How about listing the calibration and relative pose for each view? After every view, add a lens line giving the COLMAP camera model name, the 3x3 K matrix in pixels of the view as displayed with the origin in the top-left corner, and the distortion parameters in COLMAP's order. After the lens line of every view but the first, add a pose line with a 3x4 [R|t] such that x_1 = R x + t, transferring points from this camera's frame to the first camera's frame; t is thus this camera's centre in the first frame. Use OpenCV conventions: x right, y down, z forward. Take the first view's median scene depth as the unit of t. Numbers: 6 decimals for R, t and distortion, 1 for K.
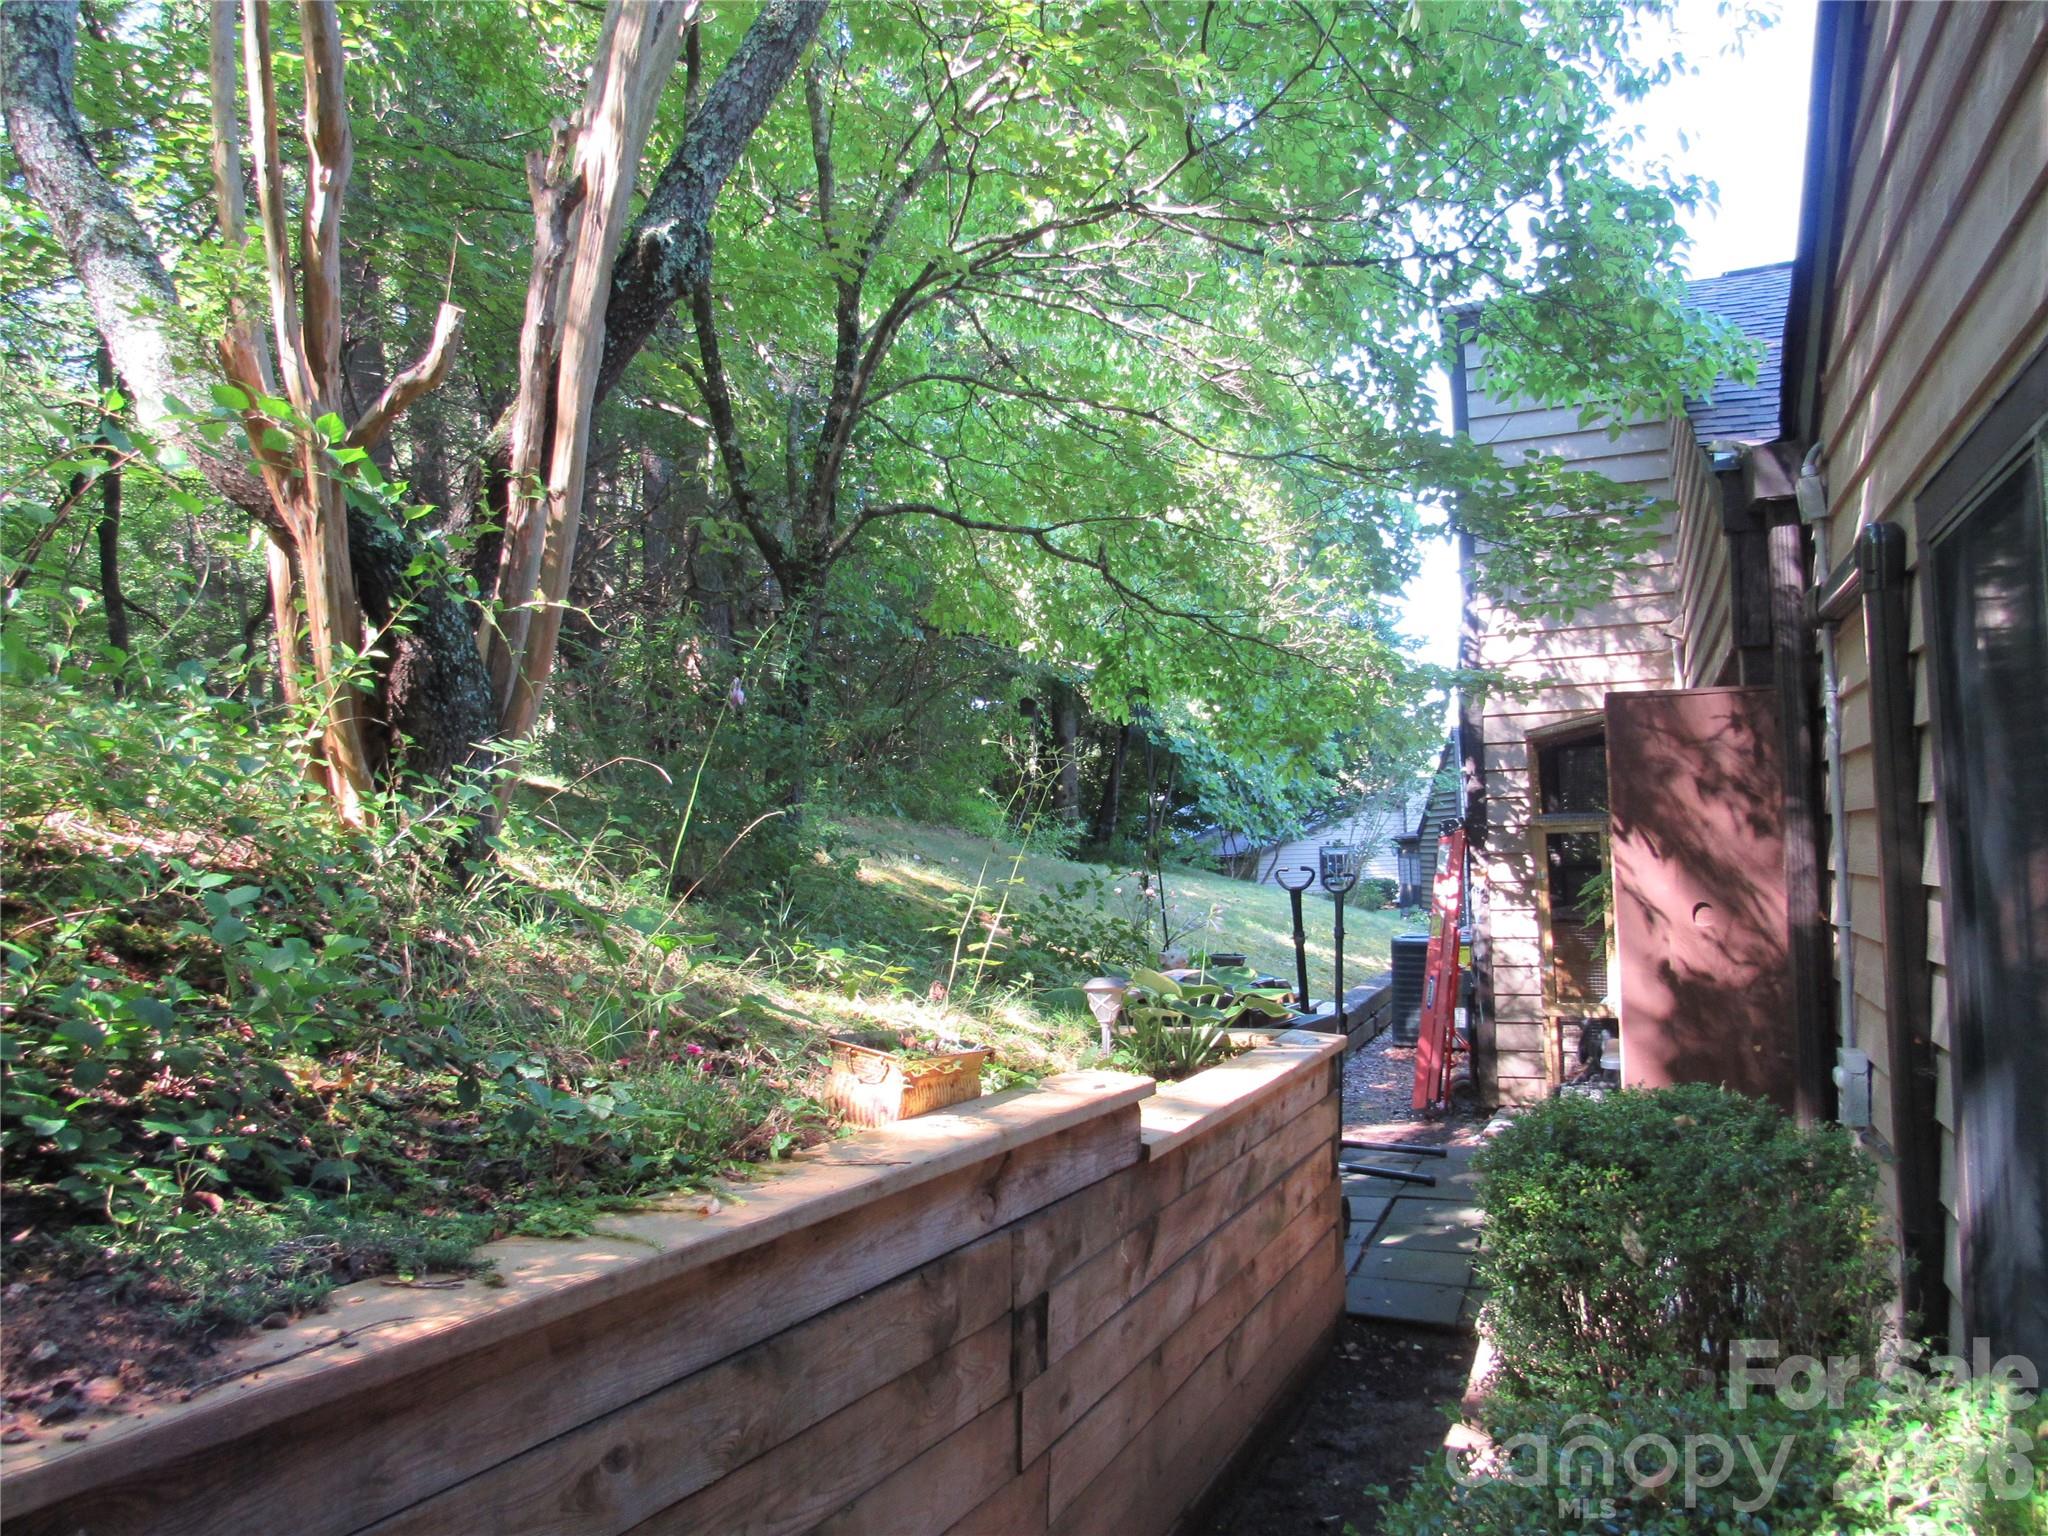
lens RADIAL K [[1458.8, 0, 1033.2], [0, 1458.8, 767.5], [0, 0, 1]] dist [-0.030787, 0.001221]
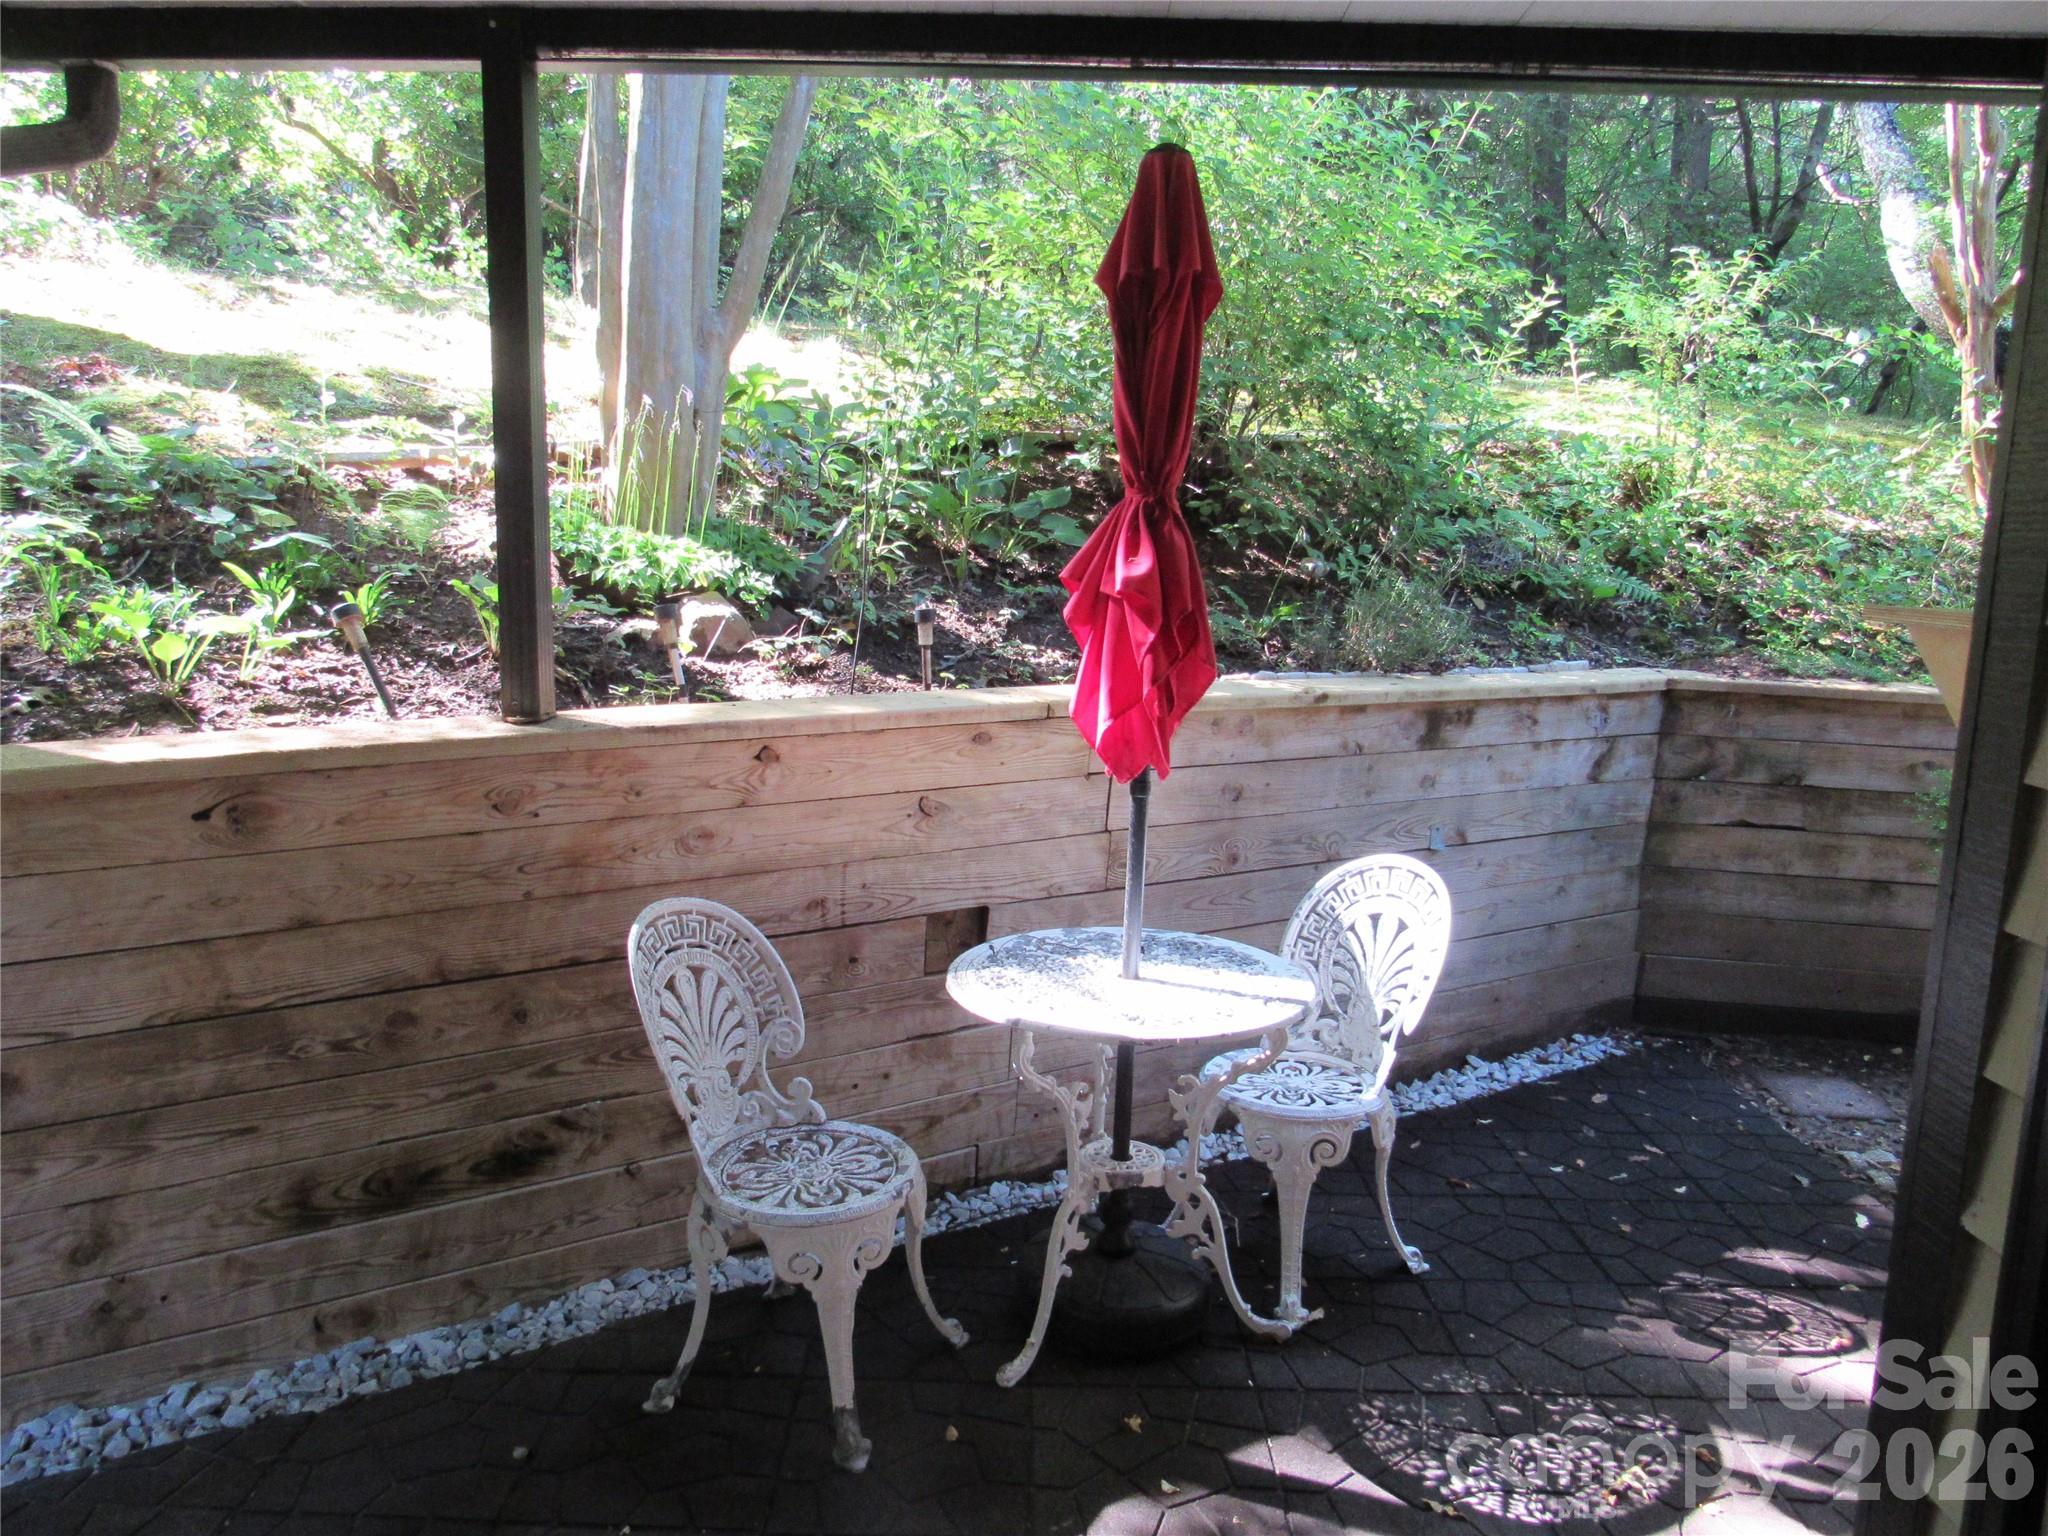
lens RADIAL K [[1458.8, 0, 1033.2], [0, 1458.8, 767.5], [0, 0, 1]] dist [-0.030787, 0.001221]
pose [[0.367531, 0.193787, -0.909597, 0.863405], [0.020836, 0.976089, 0.216372, -0.075871], [0.929778, -0.098476, 0.354705, -0.843863]]
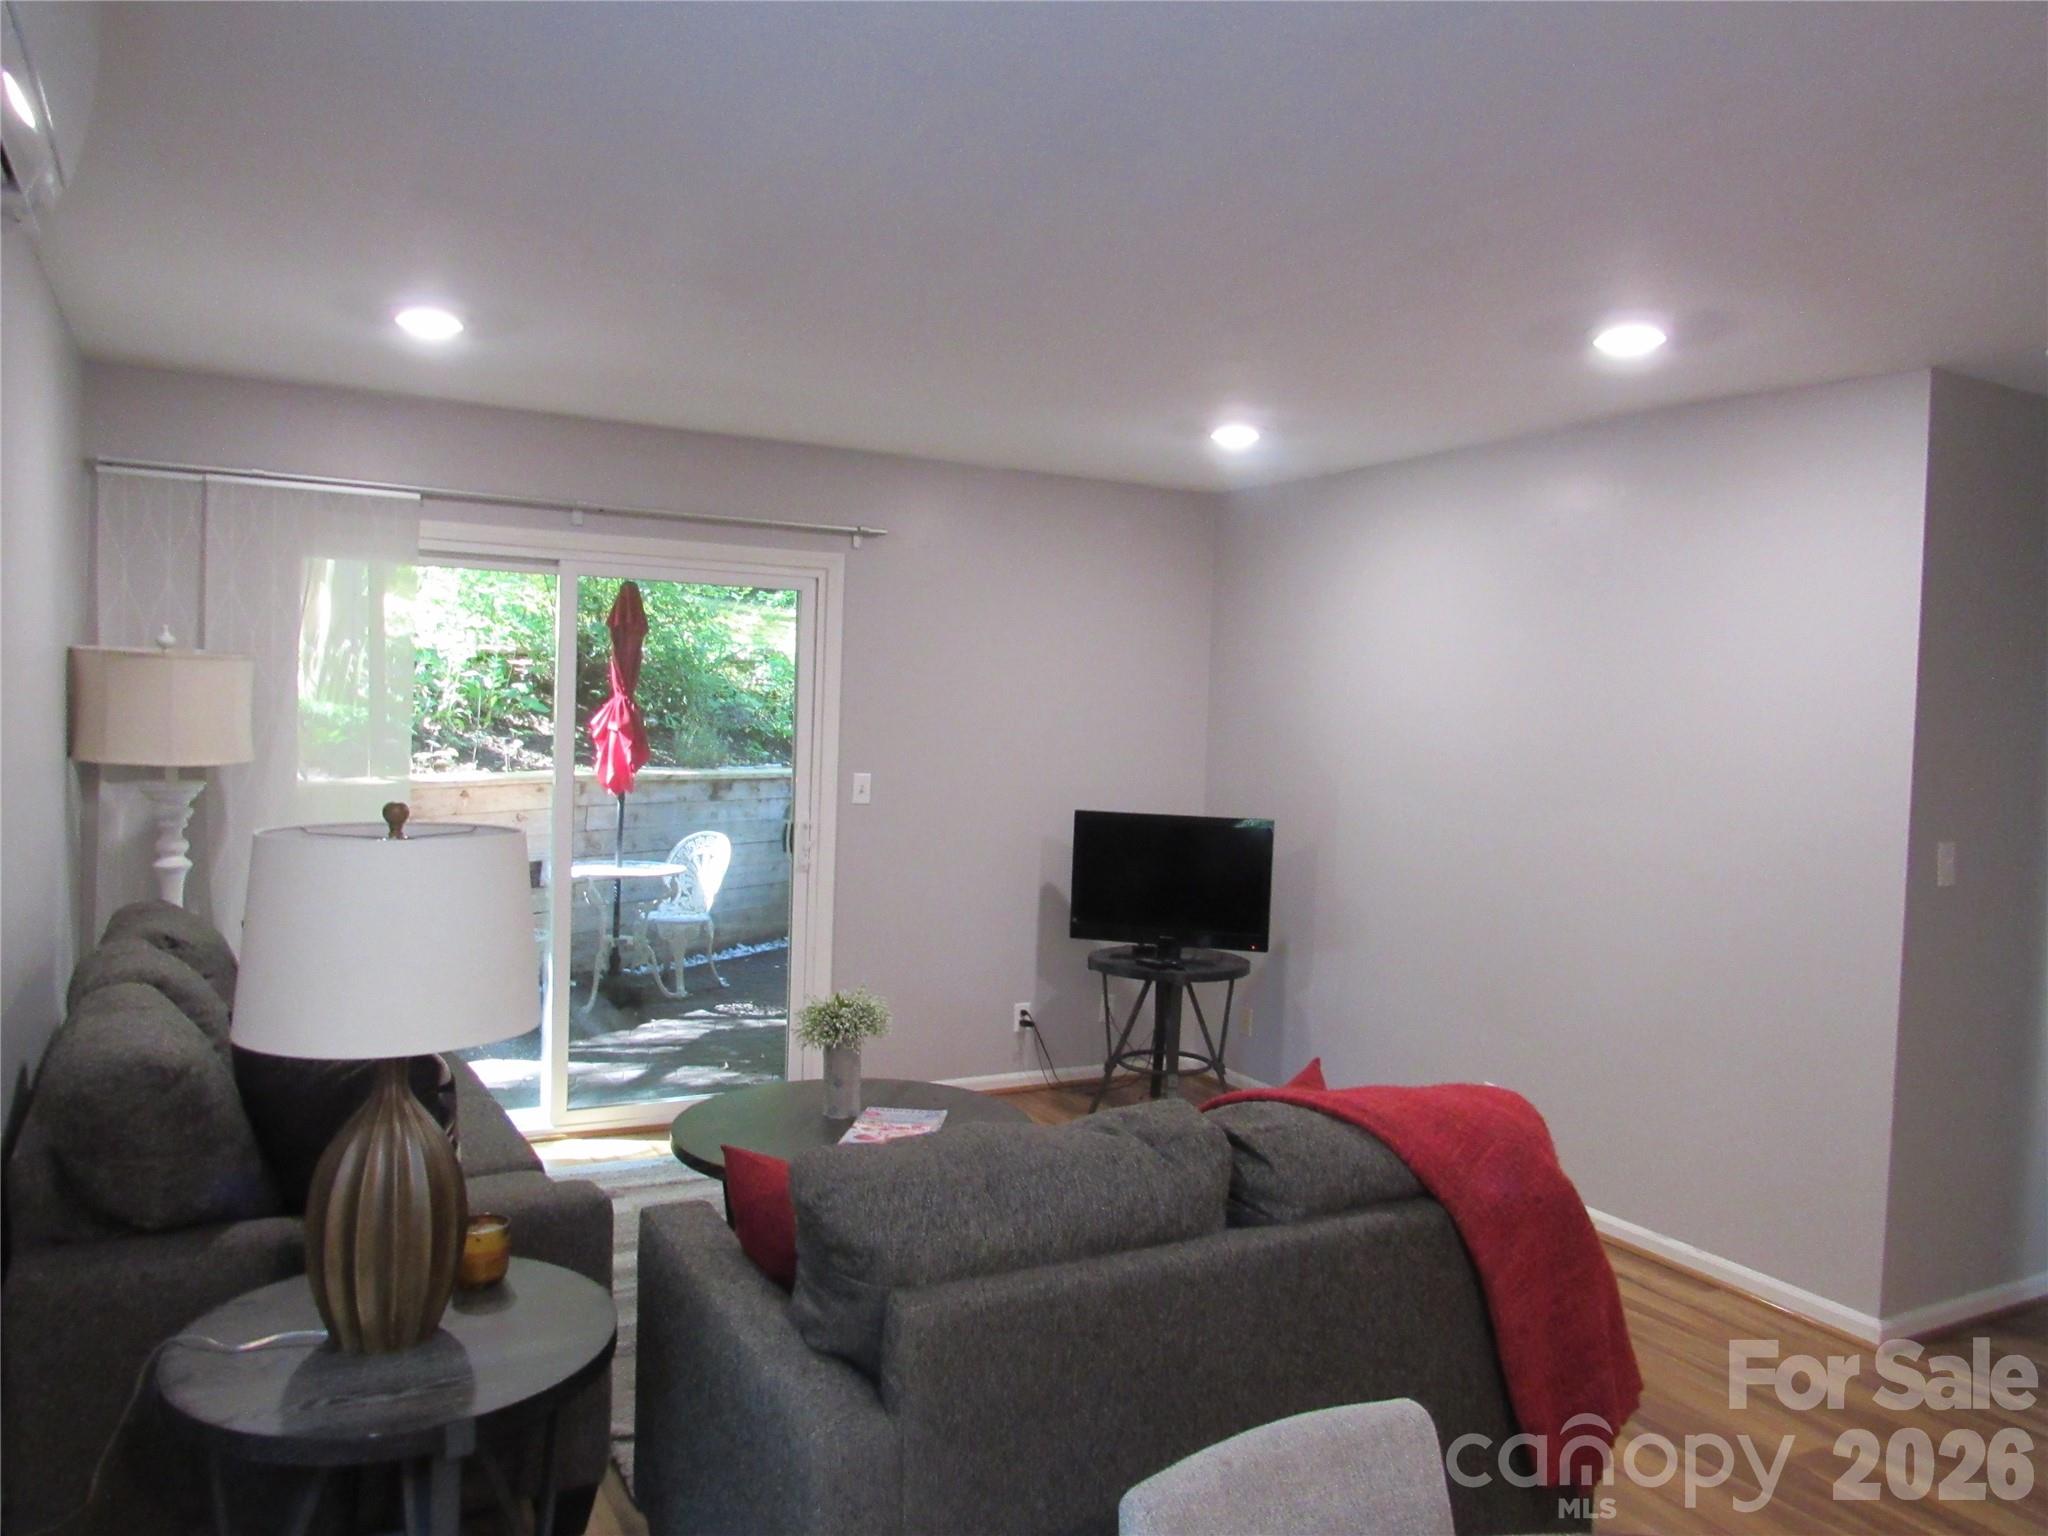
lens RADIAL K [[1458.8, 0, 1033.2], [0, 1458.8, 767.5], [0, 0, 1]] dist [-0.030787, 0.001221]
pose [[0.775155, 0.084934, -0.626036, 2.203383], [-0.020481, 0.993779, 0.109466, -0.211445], [0.631439, -0.072032, 0.772073, -1.960757]]
